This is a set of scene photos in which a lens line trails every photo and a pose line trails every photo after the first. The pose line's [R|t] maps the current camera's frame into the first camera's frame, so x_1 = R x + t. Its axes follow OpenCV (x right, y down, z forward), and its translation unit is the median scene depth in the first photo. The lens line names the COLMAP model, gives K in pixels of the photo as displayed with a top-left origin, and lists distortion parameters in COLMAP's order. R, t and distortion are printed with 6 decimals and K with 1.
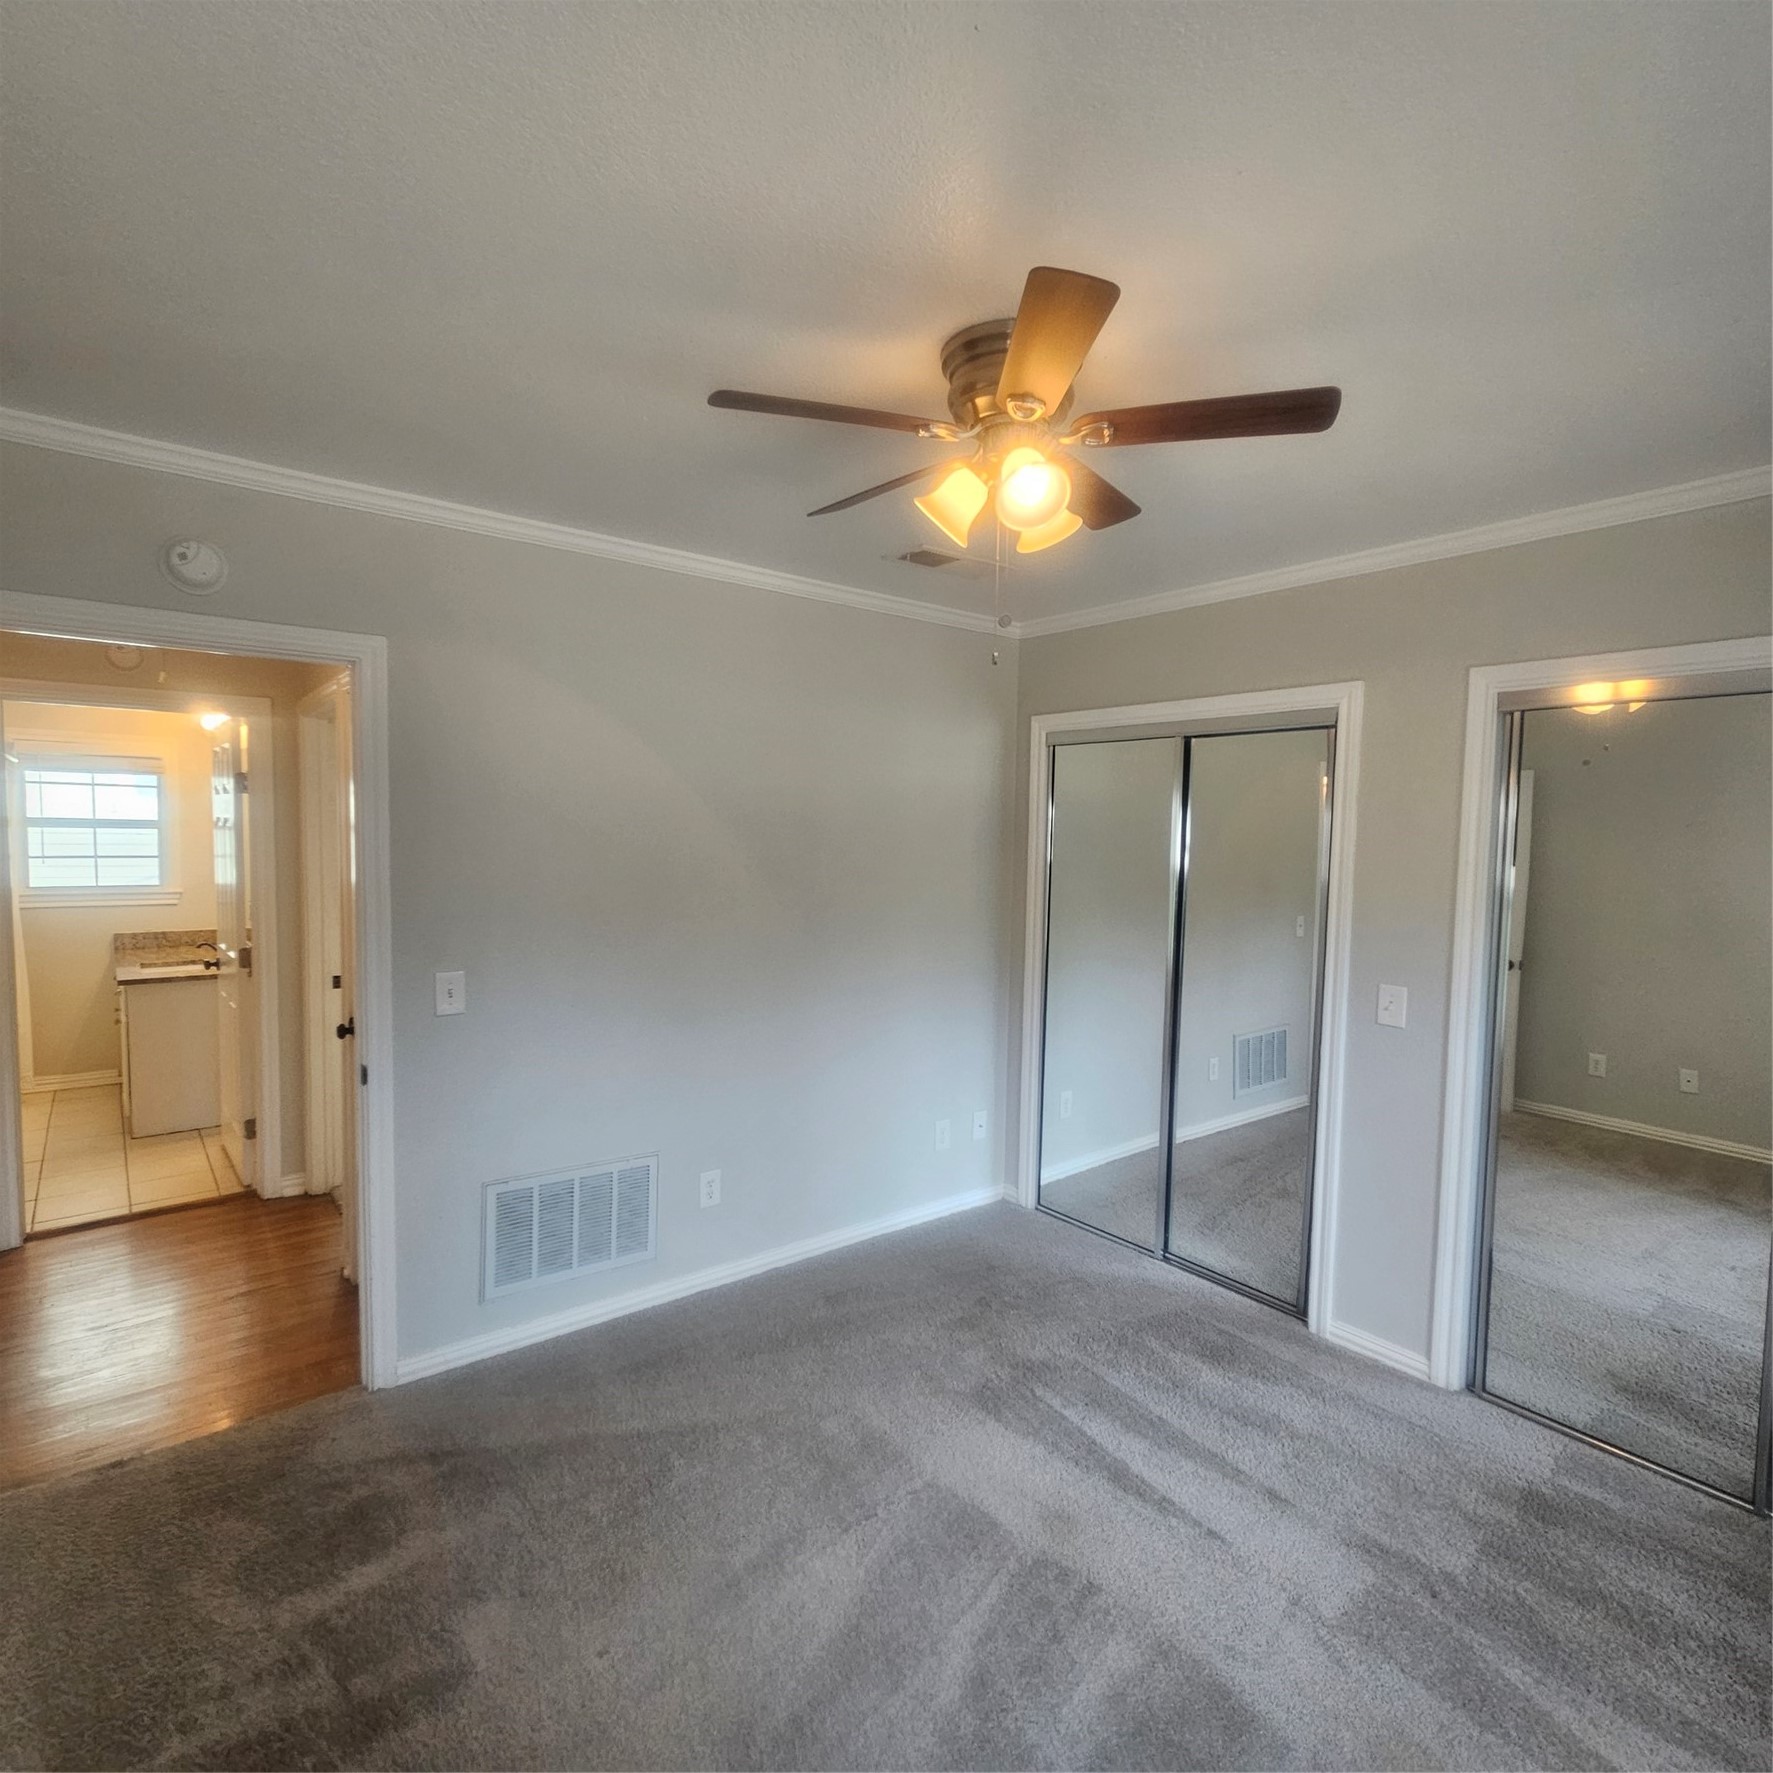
lens RADIAL K [[1011.4, 0, 886.5], [0, 1011.4, 886.5], [0, 0, 1]] dist [0.032260, 0.001025]
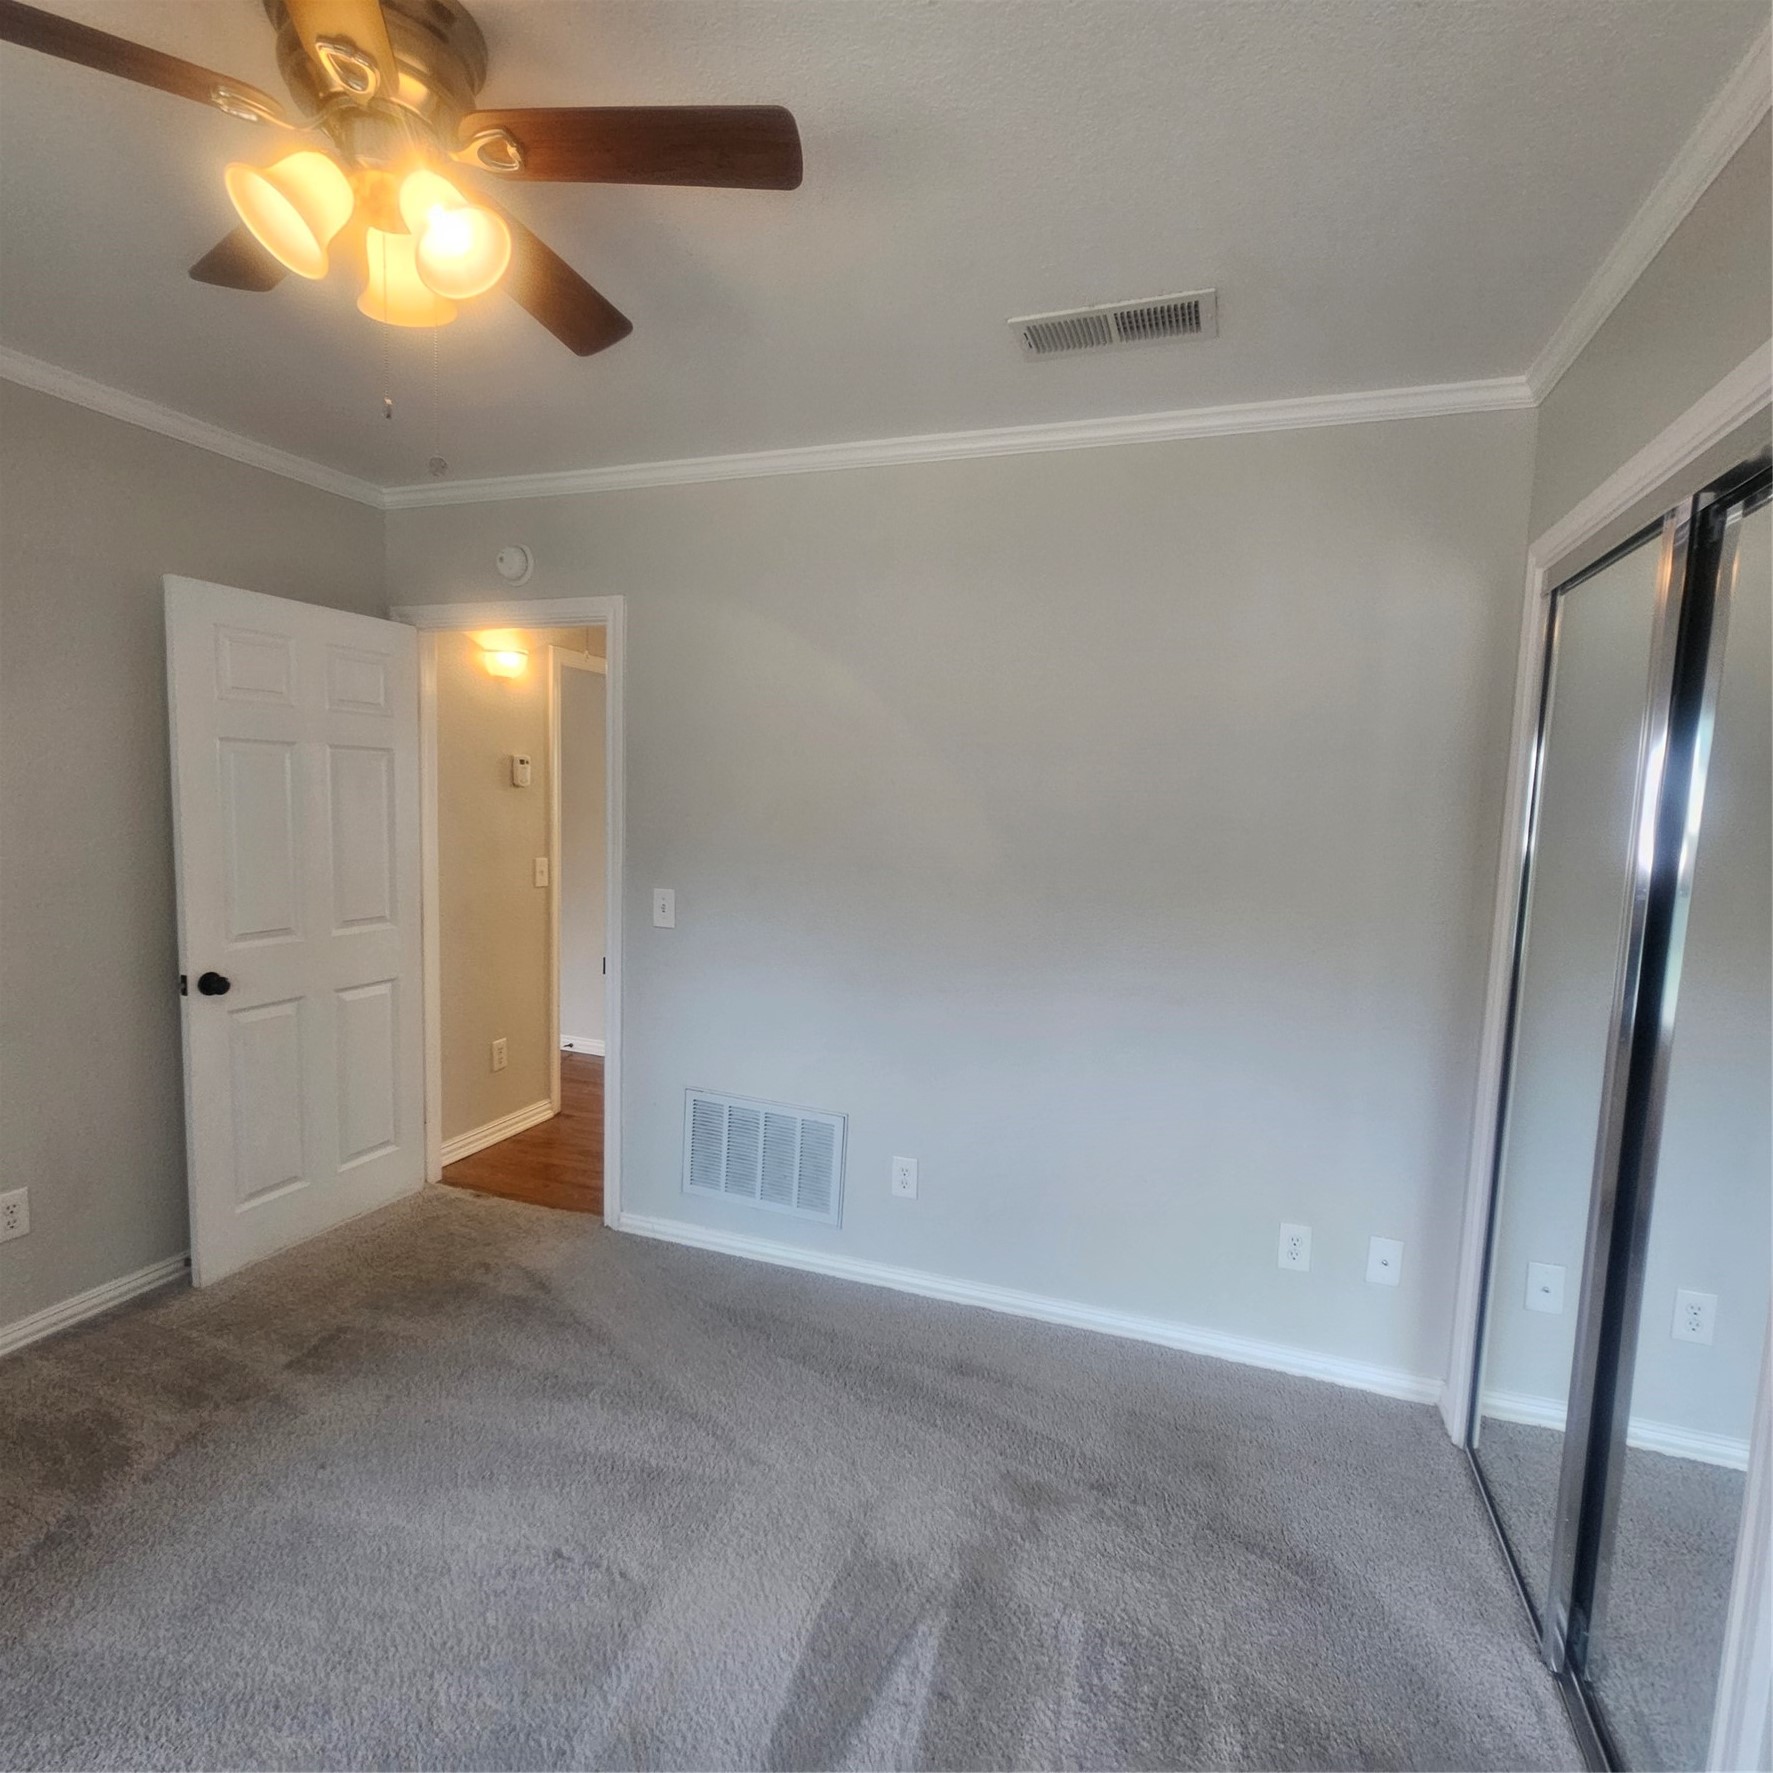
lens RADIAL K [[1011.4, 0, 886.5], [0, 1011.4, 886.5], [0, 0, 1]] dist [0.032260, 0.001025]
pose [[0.516812, 0.073913, -0.852902, 0.596156], [-0.072028, 0.996488, 0.042711, 0.014490], [0.853063, 0.039359, 0.520321, 0.577085]]
